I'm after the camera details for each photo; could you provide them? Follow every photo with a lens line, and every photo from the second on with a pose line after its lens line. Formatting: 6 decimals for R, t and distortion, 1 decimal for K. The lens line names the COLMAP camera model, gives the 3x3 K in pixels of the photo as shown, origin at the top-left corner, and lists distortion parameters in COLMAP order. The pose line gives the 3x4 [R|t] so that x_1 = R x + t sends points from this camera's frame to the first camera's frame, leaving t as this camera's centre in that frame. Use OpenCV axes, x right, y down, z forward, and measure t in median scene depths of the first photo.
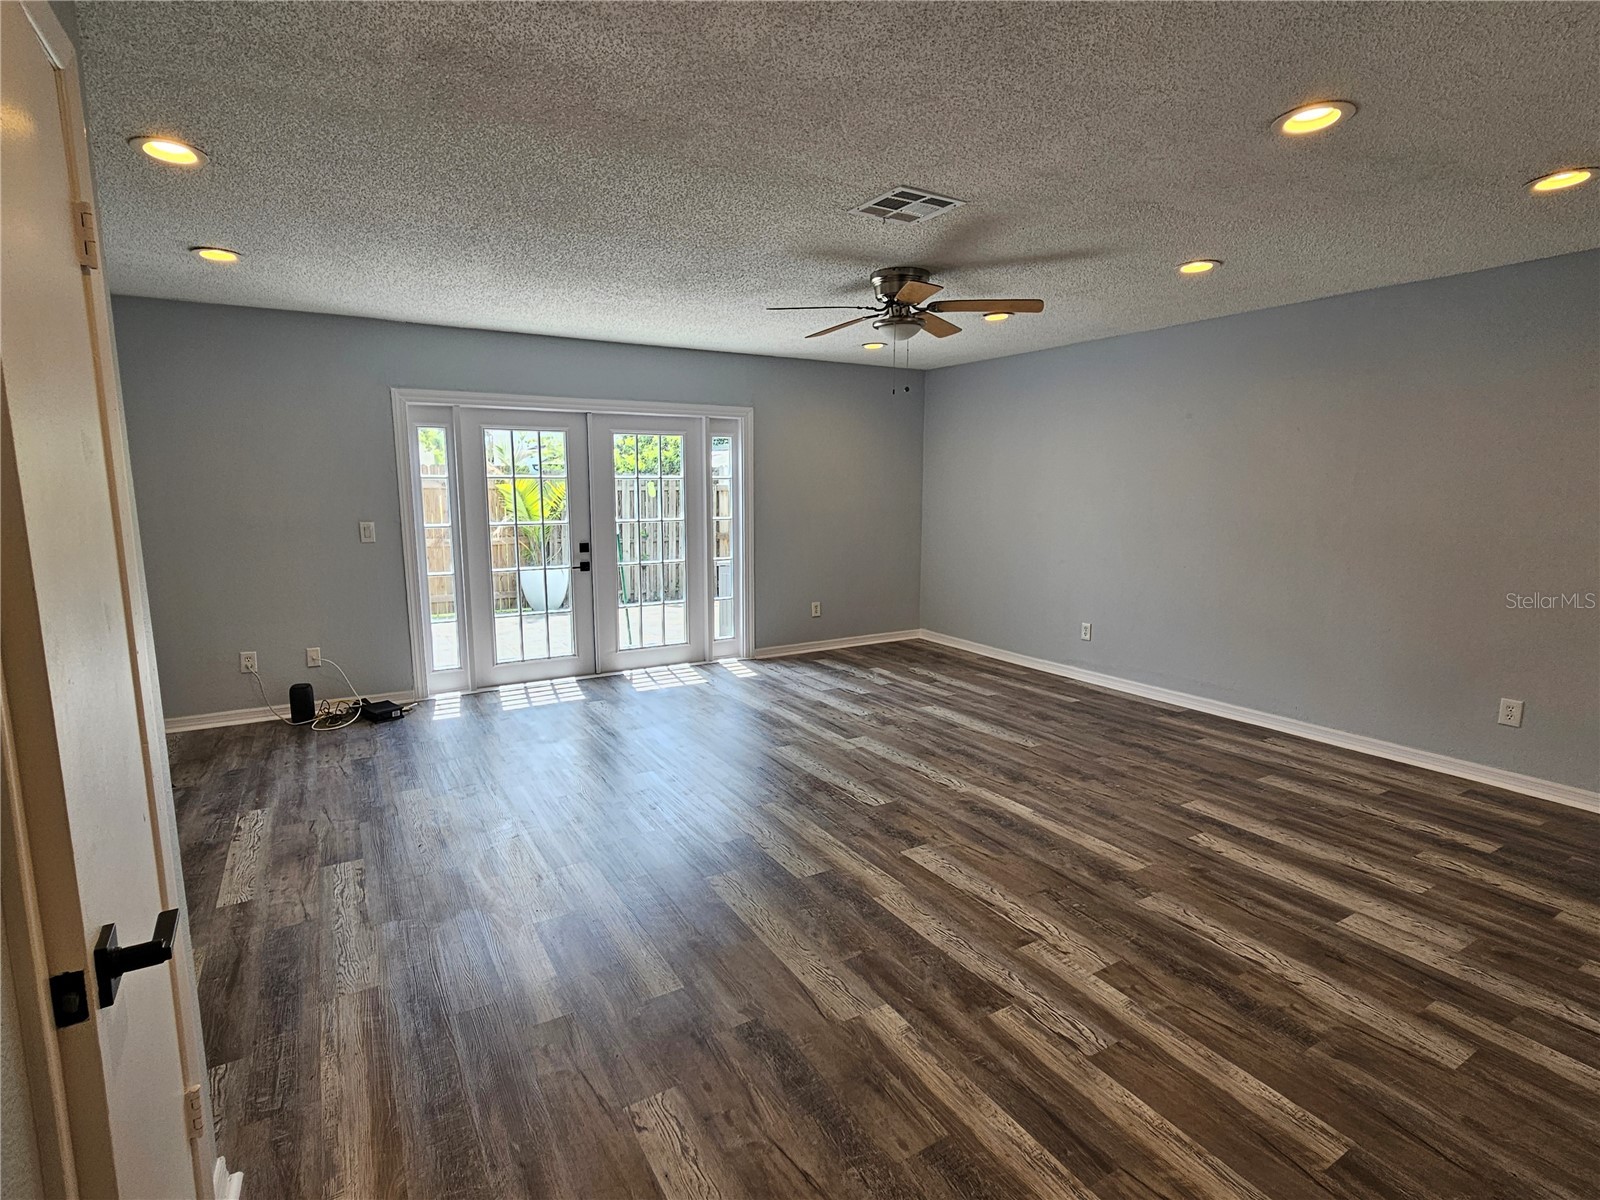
lens RADIAL K [[789.6, 0, 782.6], [0, 789.6, 599.7], [0, 0, 1]] dist [0.001144, 0.000233]
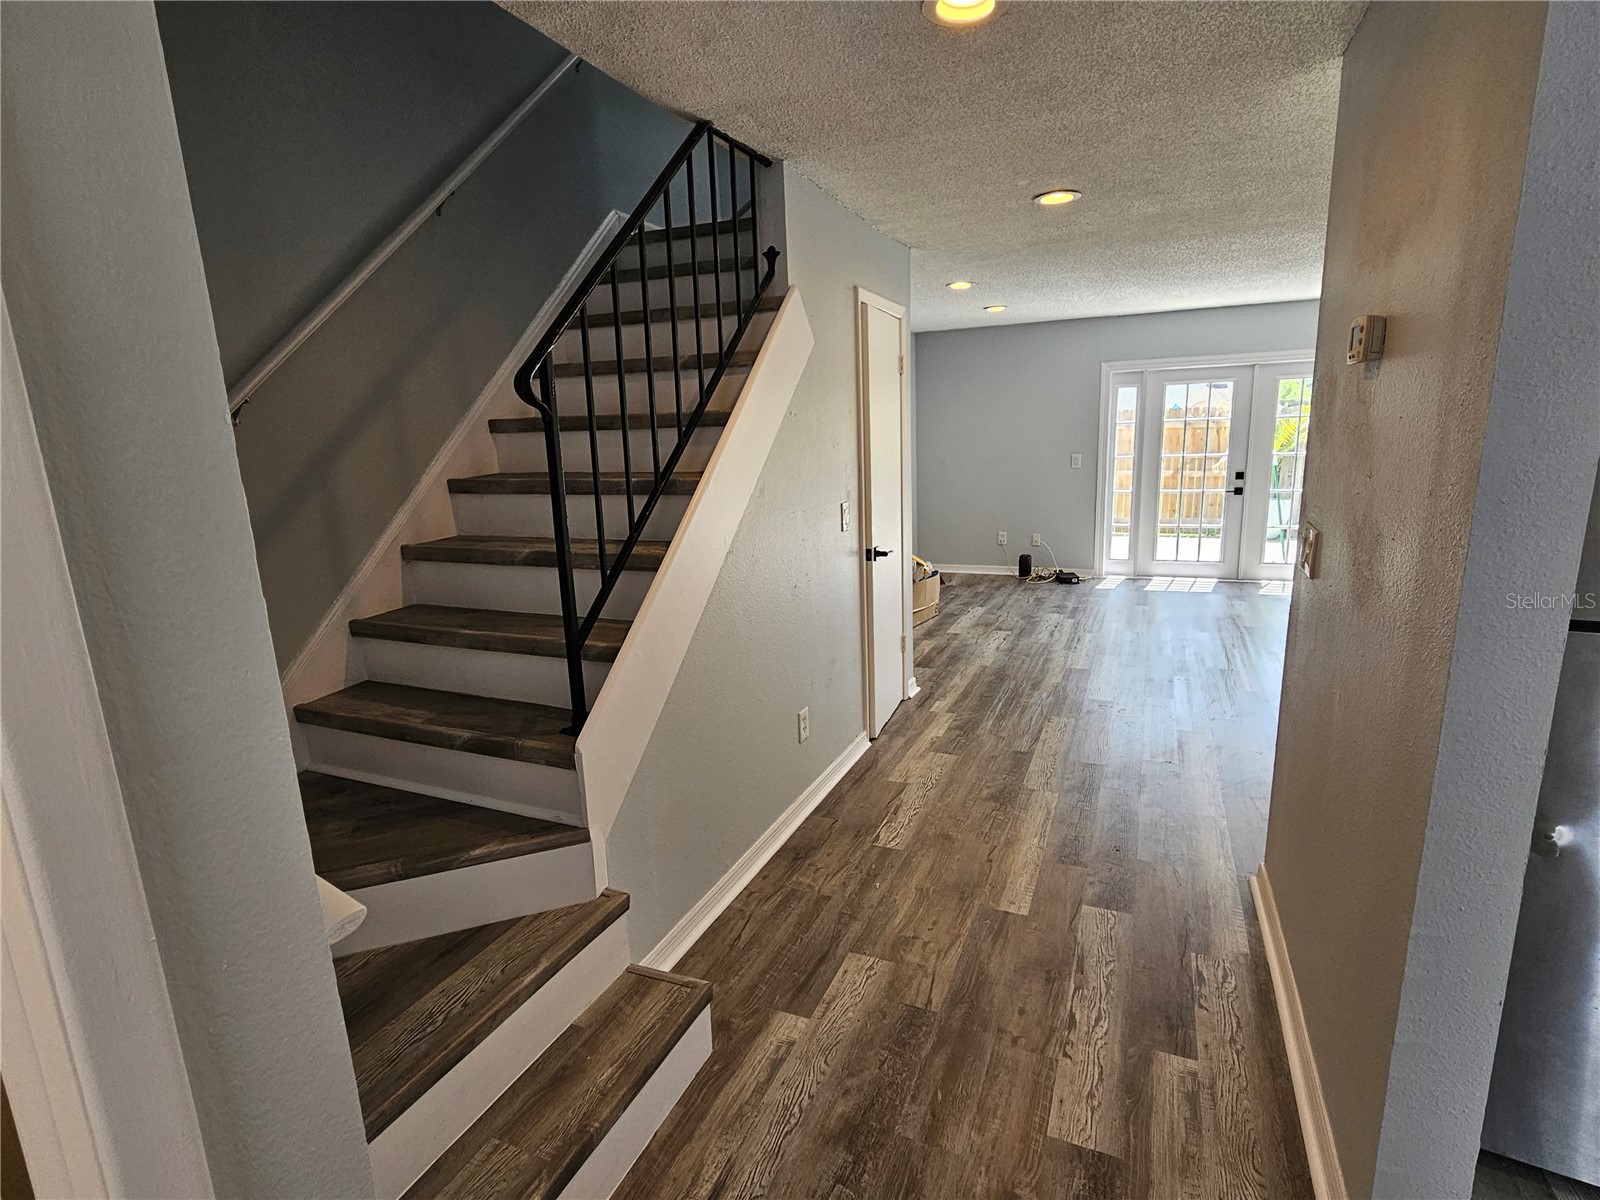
lens RADIAL K [[794.6, 0, 801.7], [0, 794.6, 603.2], [0, 0, 1]] dist [-0.000455, -0.000105]
pose [[0.587256, 0.148790, -0.795608, 0.522259], [-0.083151, 0.988848, 0.123552, 0.049361], [0.805119, -0.006401, 0.593079, -0.414461]]
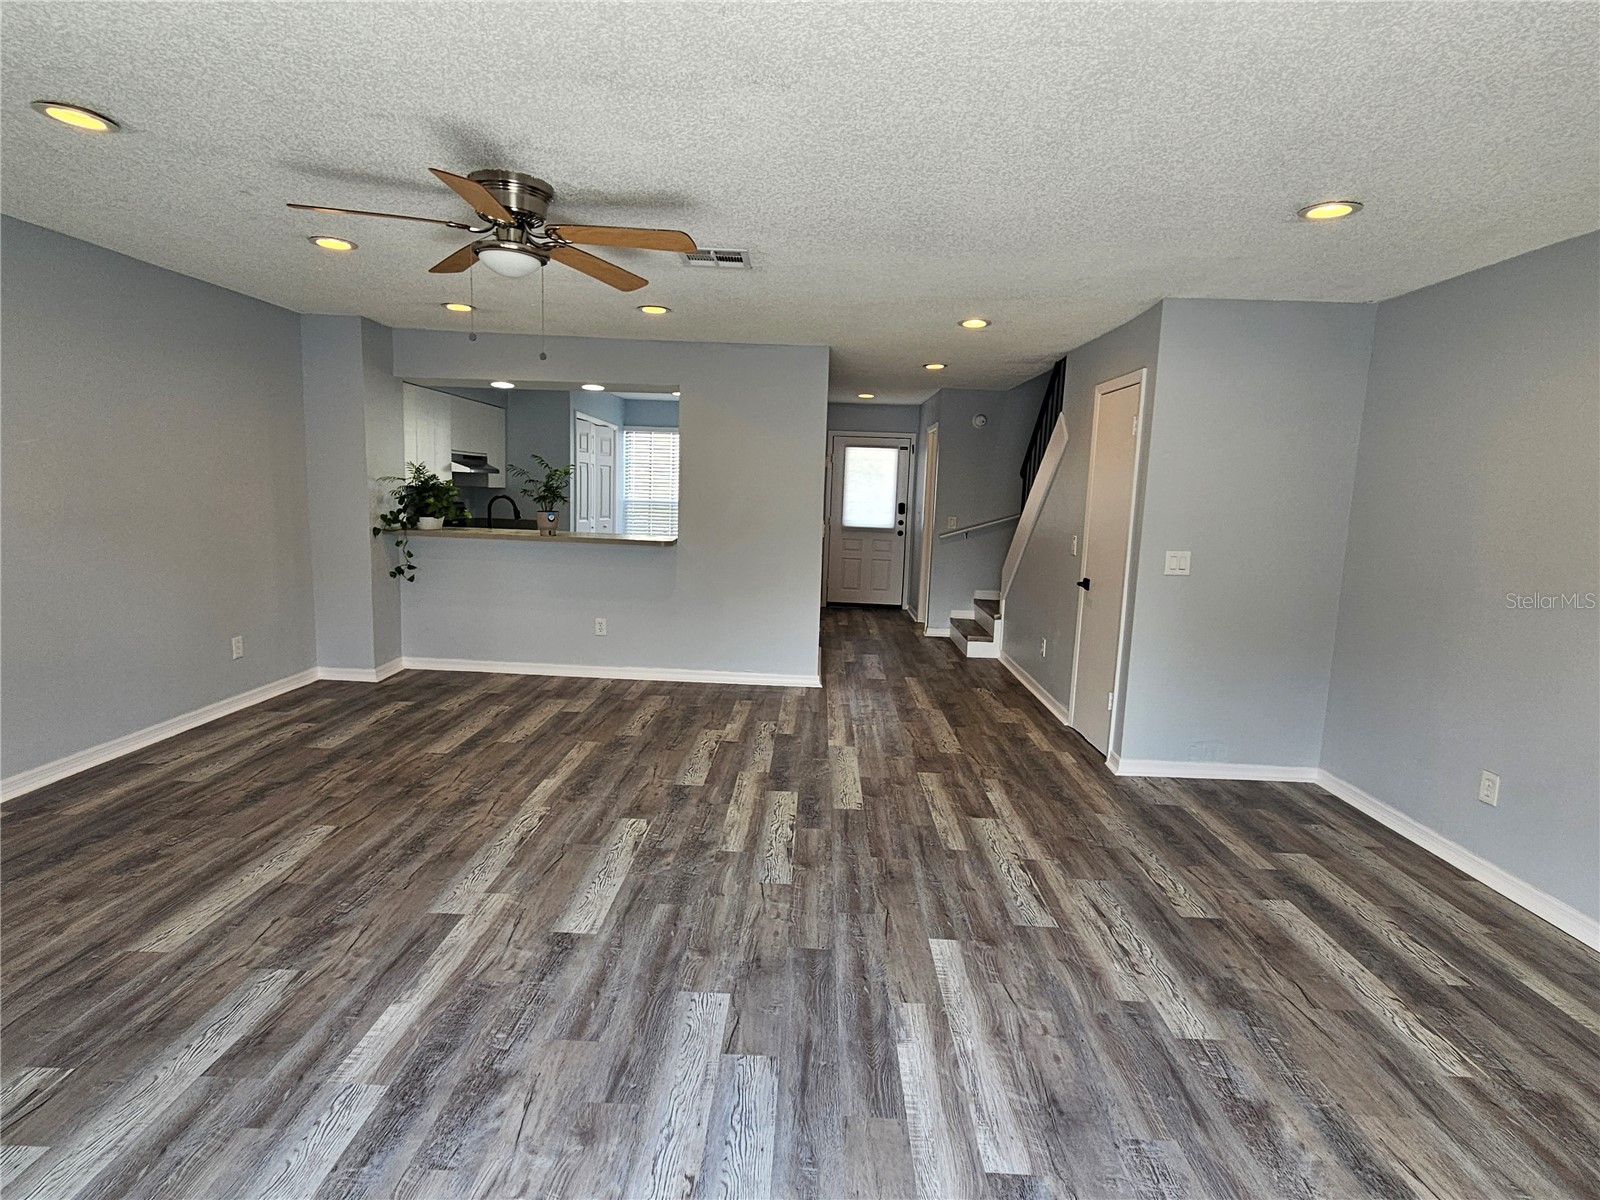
lens RADIAL K [[794.6, 0, 801.7], [0, 794.6, 603.2], [0, 0, 1]] dist [-0.000455, -0.000105]
pose [[-0.848904, -0.108309, 0.517332, -0.450862], [0.041128, 0.962275, 0.268952, -0.211963], [-0.526945, 0.249591, -0.812424, 1.427389]]
